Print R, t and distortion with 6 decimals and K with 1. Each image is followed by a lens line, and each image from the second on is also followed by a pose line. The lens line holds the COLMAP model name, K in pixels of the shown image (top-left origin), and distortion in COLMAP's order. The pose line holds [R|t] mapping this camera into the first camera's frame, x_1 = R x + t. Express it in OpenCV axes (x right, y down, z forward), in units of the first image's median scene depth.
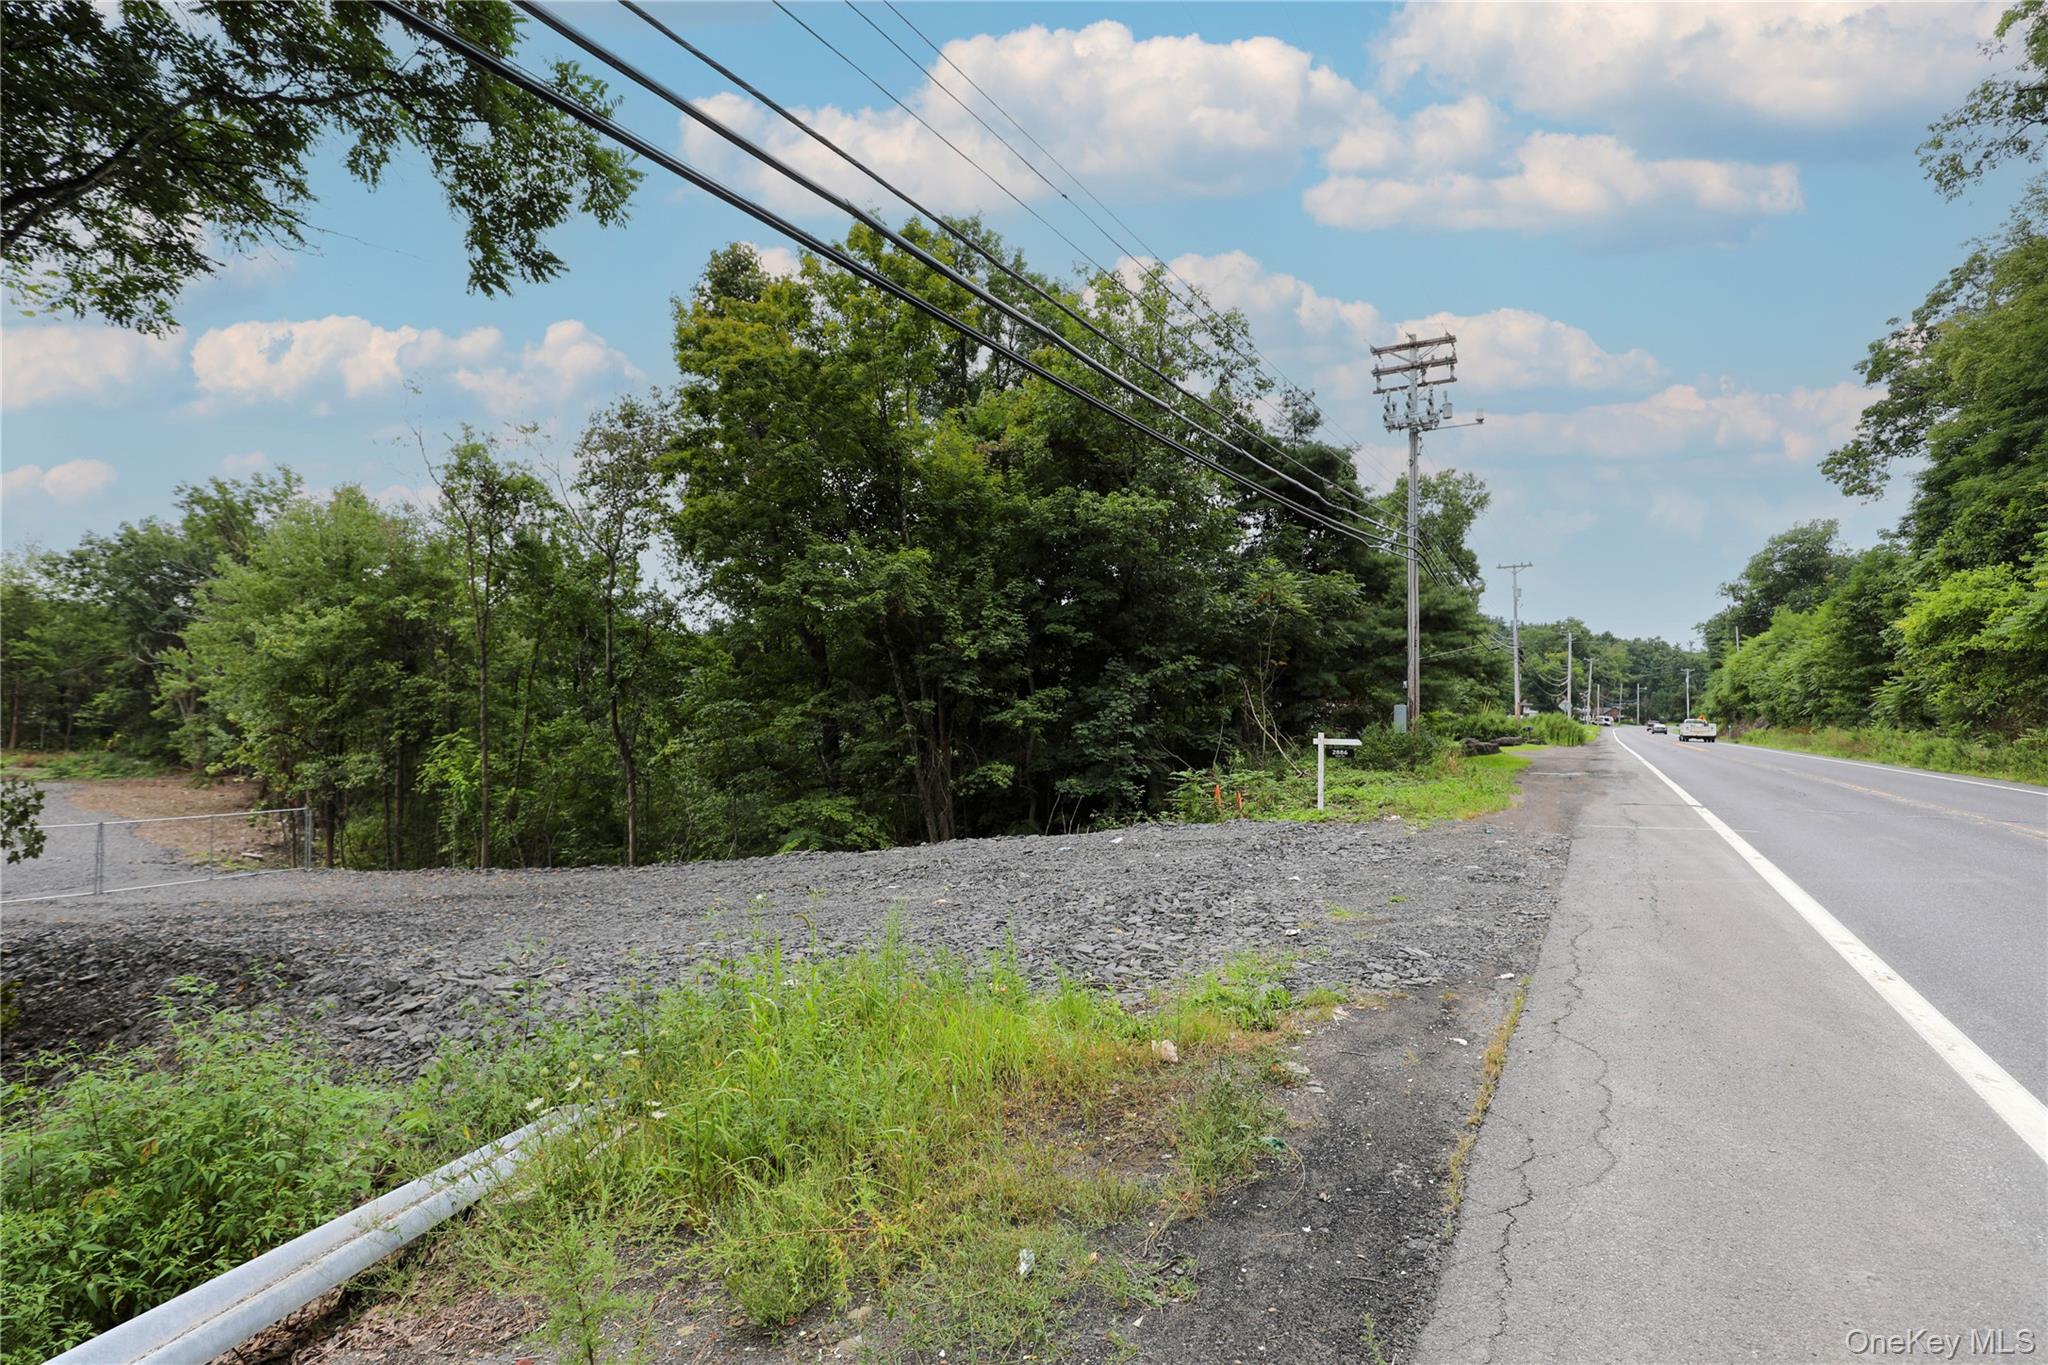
lens RADIAL K [[932.7, 0, 1019.5], [0, 932.7, 686.1], [0, 0, 1]] dist [-0.040046, 0.008063]
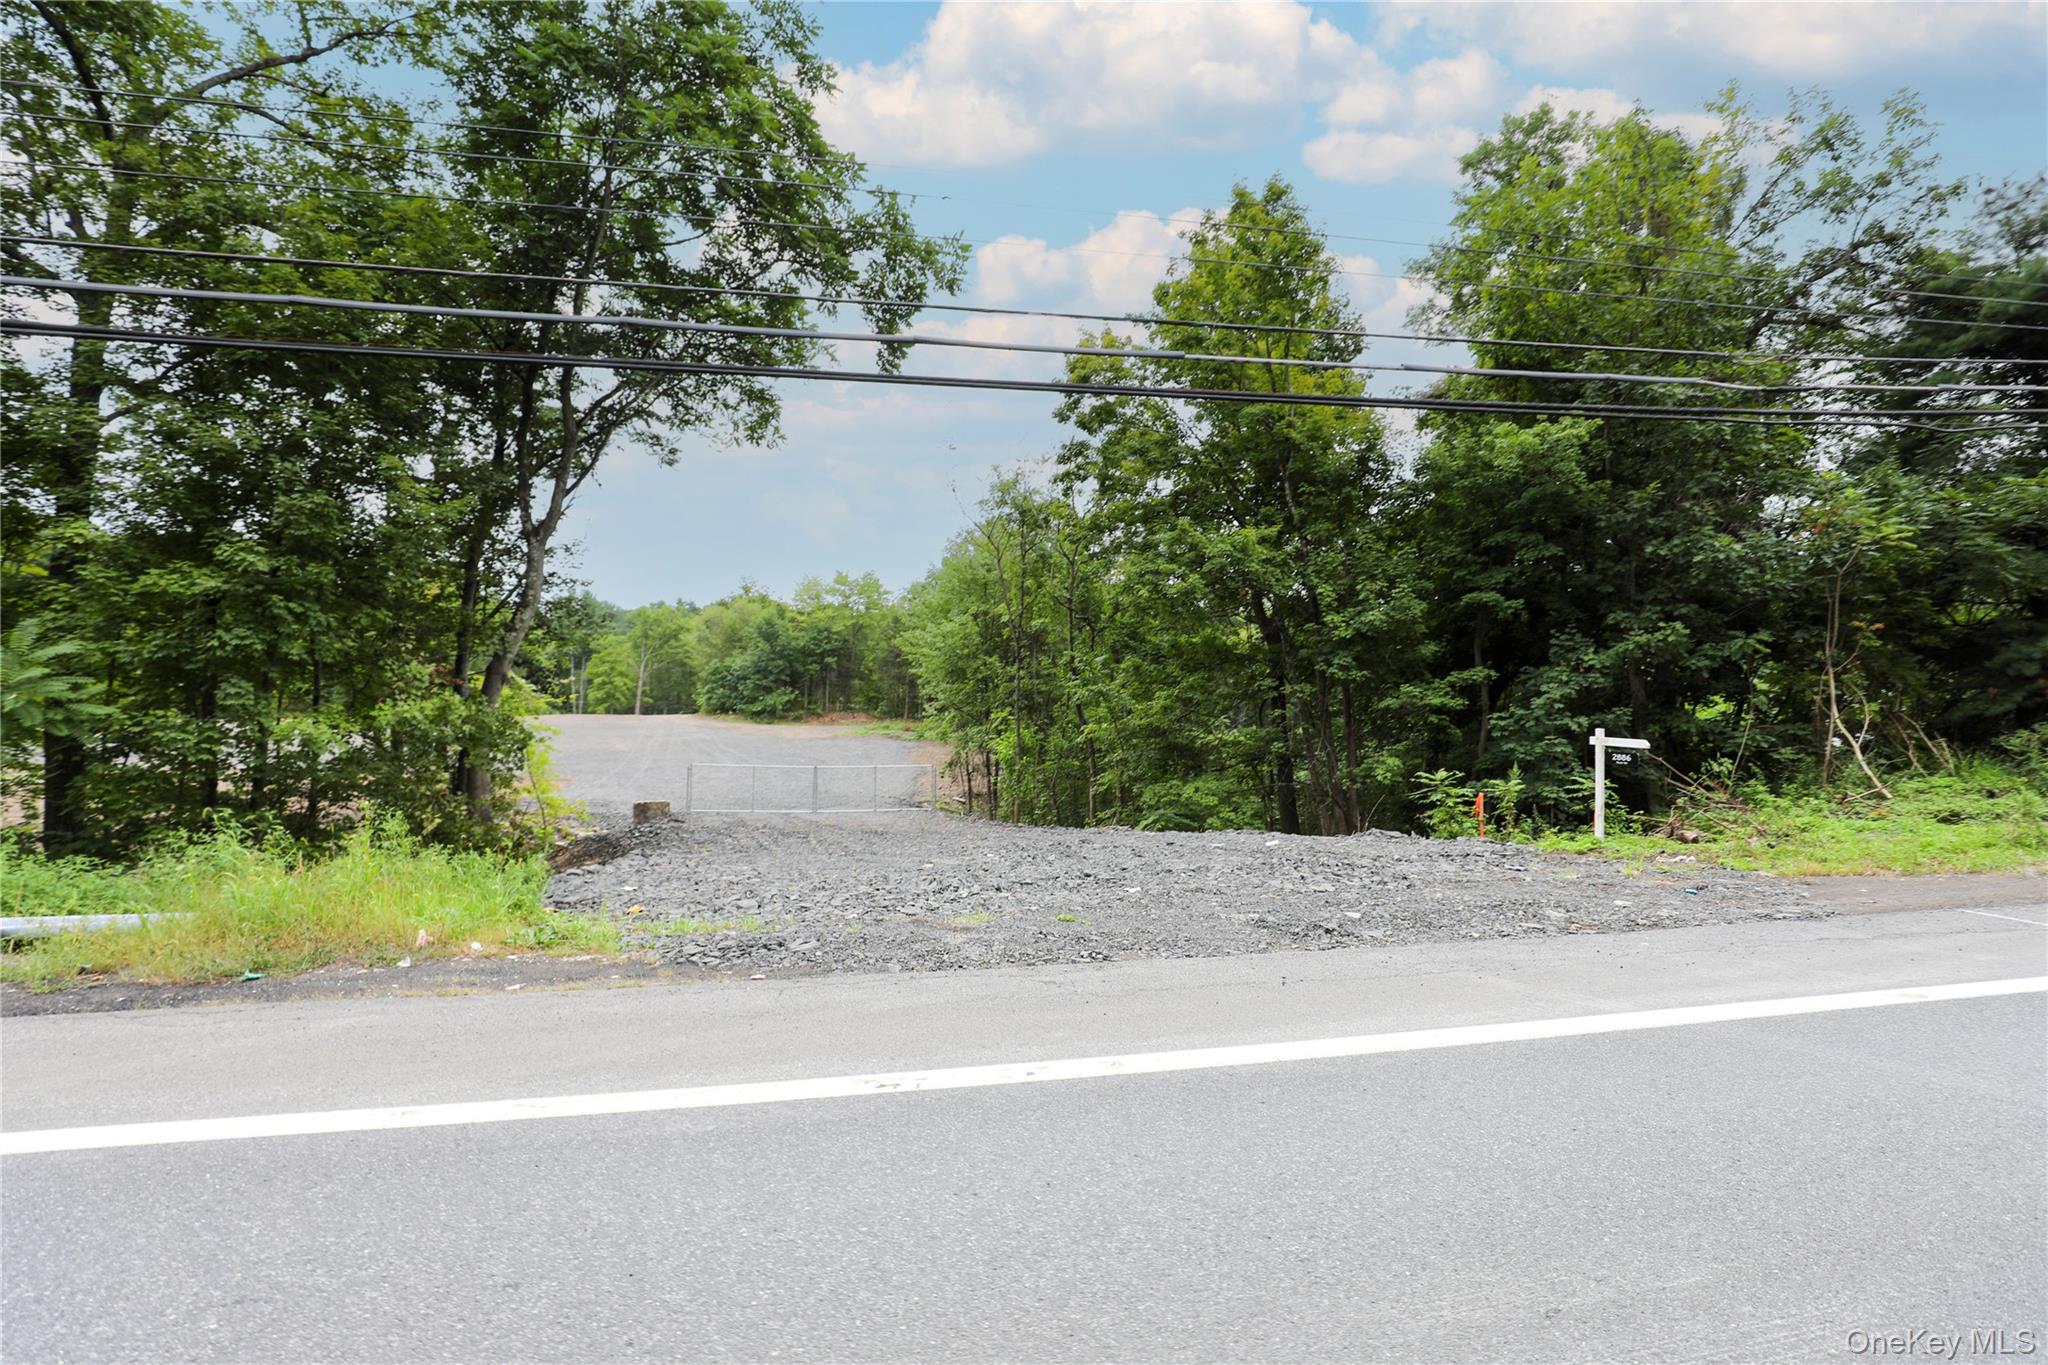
lens RADIAL K [[932.7, 0, 1019.5], [0, 932.7, 686.1], [0, 0, 1]] dist [-0.040046, 0.008063]
pose [[0.710714, -0.002781, -0.703475, 0.379830], [0.014843, 0.999829, 0.011044, 0.002334], [0.703324, -0.018291, 0.710634, 0.140978]]
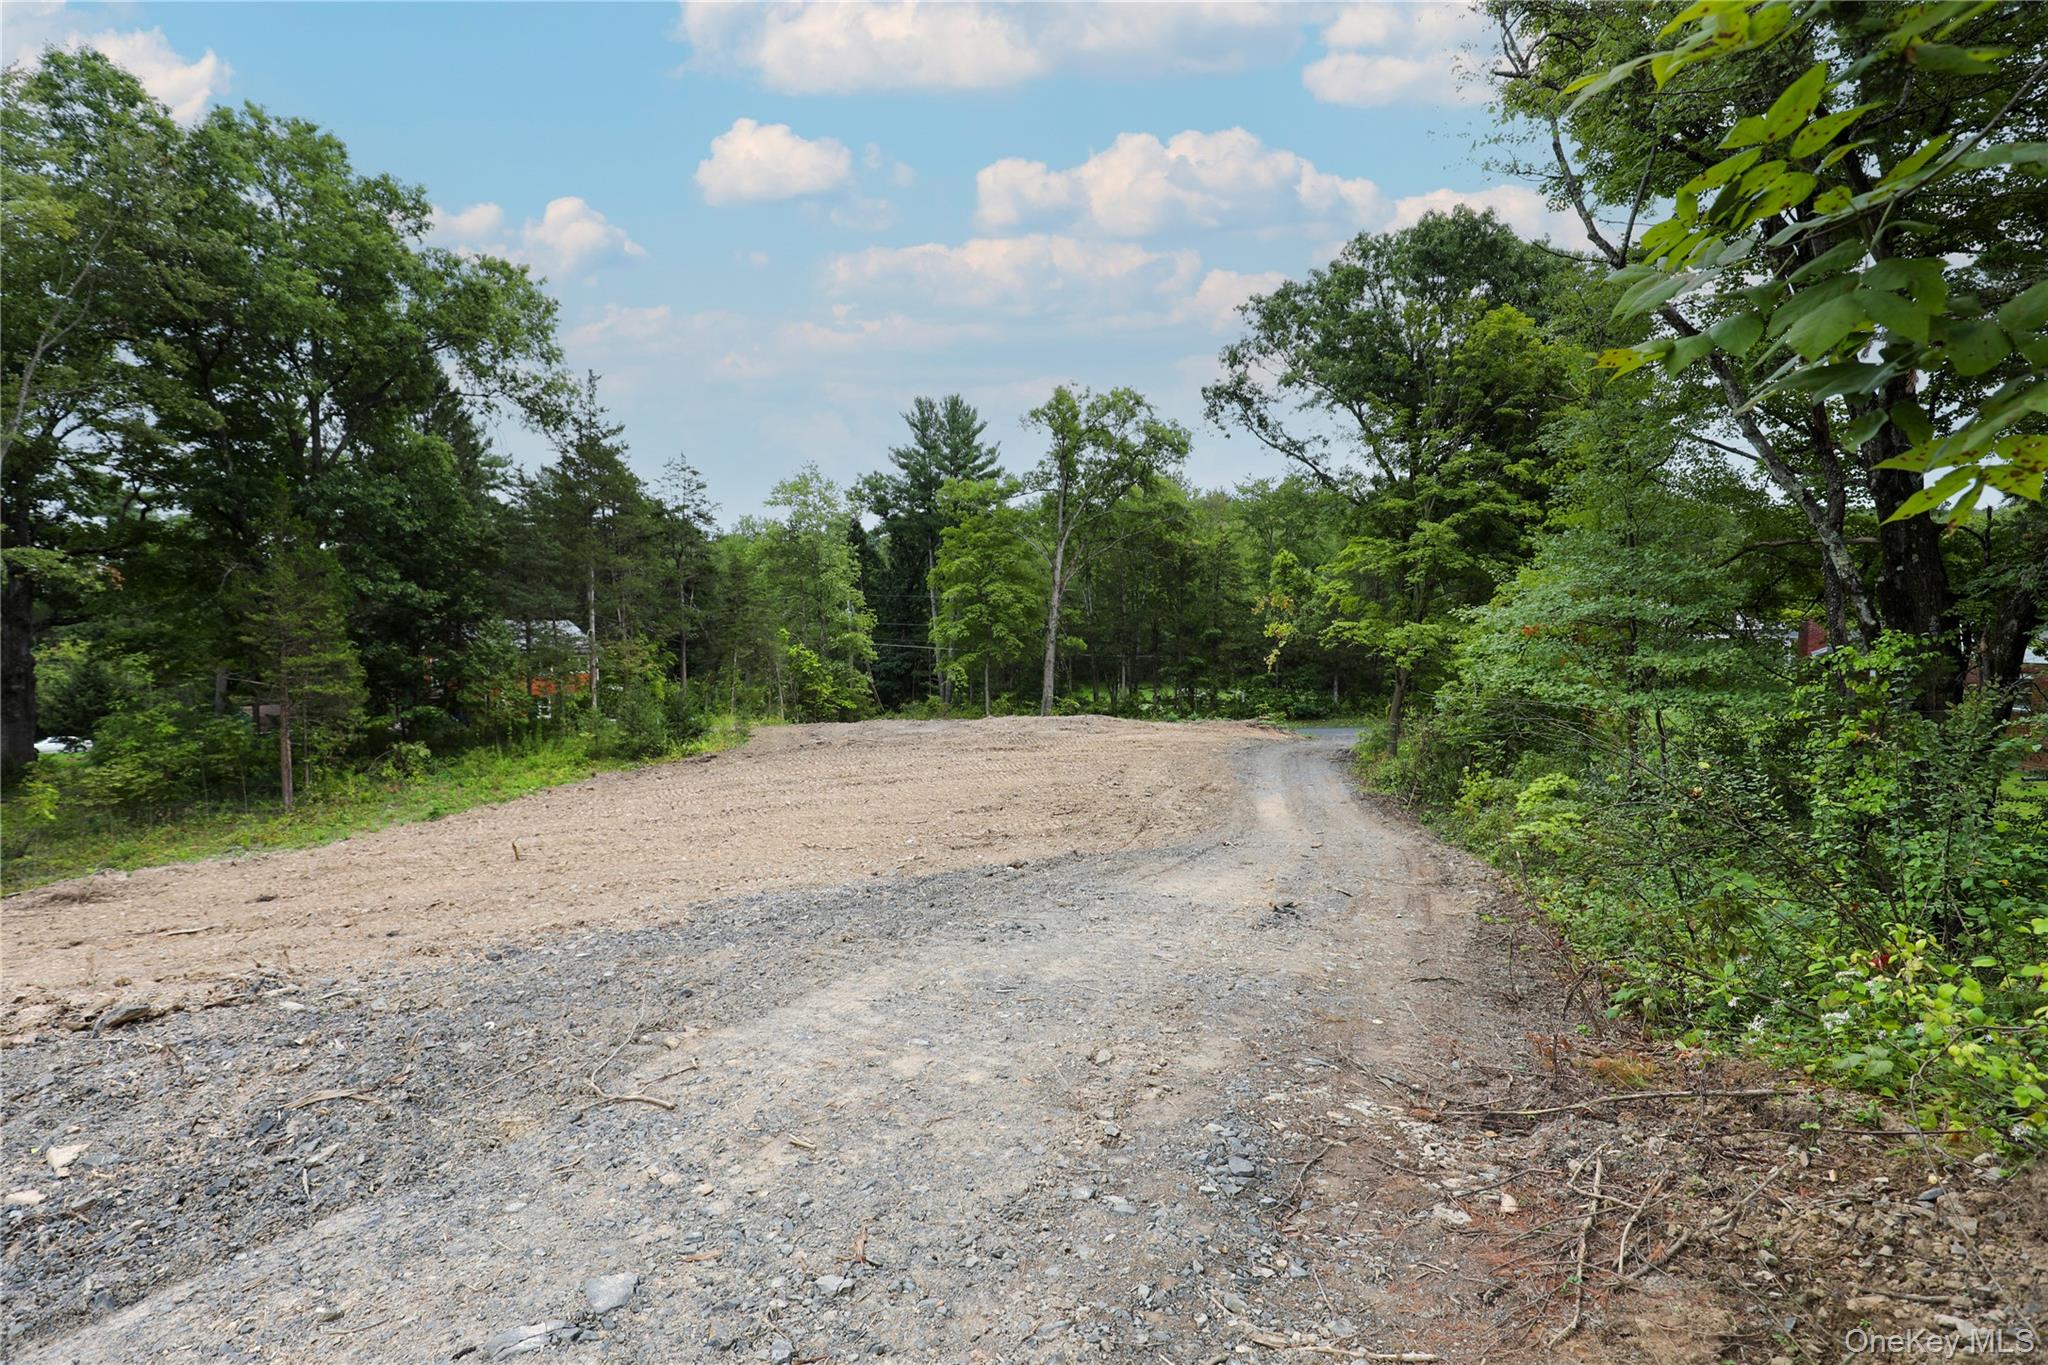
lens RADIAL K [[932.7, 0, 1019.5], [0, 932.7, 686.1], [0, 0, 1]] dist [-0.040046, 0.008063]
pose [[0.268331, 0.037242, -0.962607, -4.847452], [0.039061, 0.998010, 0.049500, 0.151901], [0.962535, -0.050882, 0.266342, 2.665137]]
